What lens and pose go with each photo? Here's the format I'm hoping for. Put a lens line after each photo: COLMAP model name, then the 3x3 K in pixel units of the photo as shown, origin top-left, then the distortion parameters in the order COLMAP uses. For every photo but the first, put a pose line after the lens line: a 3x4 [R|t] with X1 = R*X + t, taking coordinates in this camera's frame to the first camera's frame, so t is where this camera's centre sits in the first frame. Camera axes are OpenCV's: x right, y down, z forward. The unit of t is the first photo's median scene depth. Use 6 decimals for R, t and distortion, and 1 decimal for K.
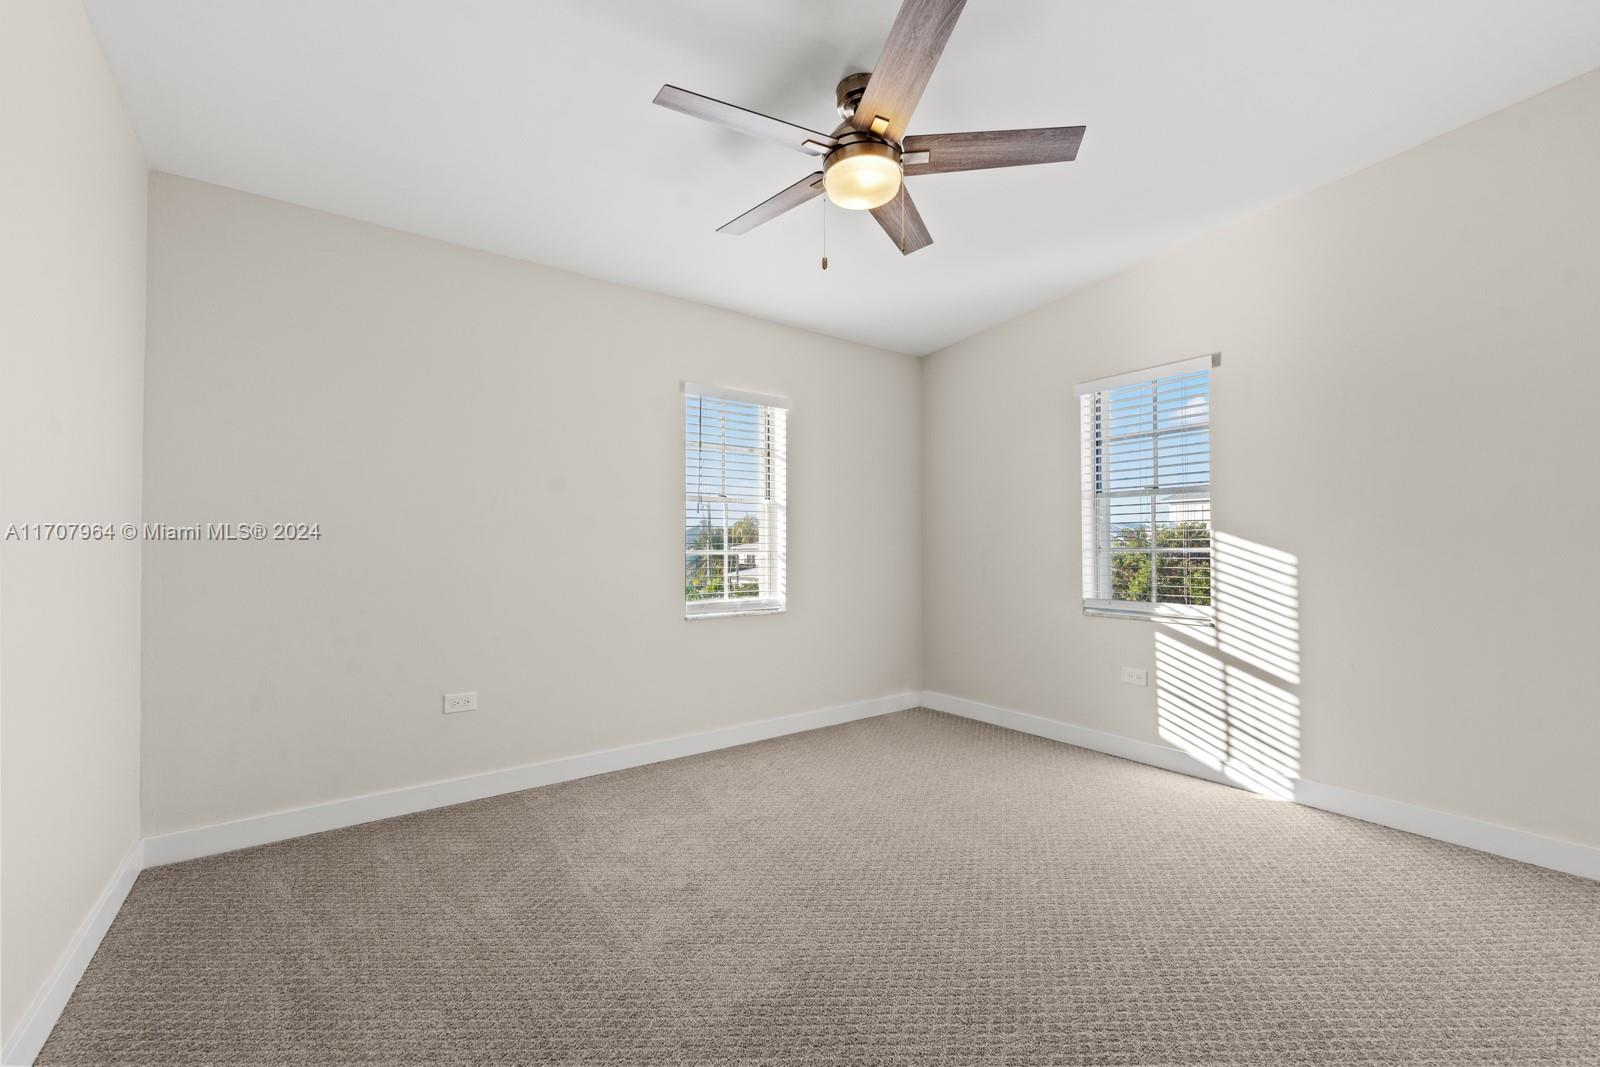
lens RADIAL K [[651.1, 0, 796.7], [0, 651.1, 540.5], [0, 0, 1]] dist [-0.000957, -0.000090]
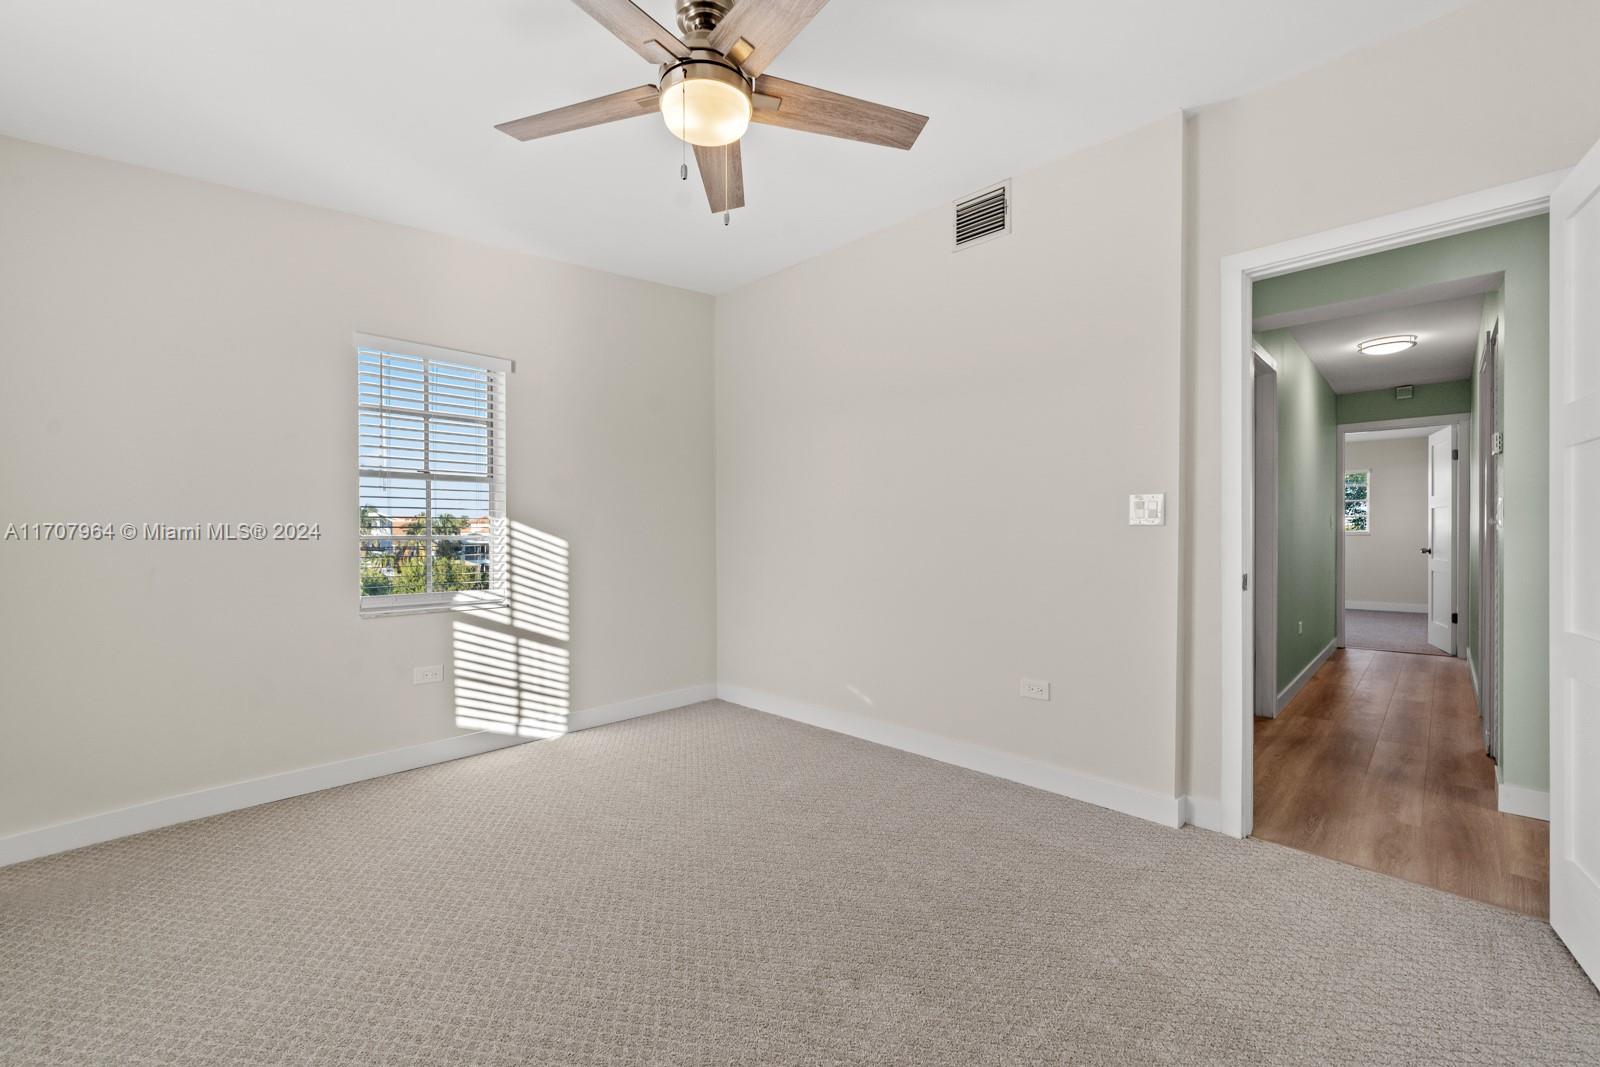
lens RADIAL K [[651.1, 0, 796.1], [0, 651.1, 535.1], [0, 0, 1]] dist [-0.000957, -0.000090]
pose [[-0.170048, 0.000738, 0.985435, -0.539050], [-0.005787, 0.999982, -0.001747, 0.009873], [-0.985419, -0.006000, -0.170041, 0.714494]]
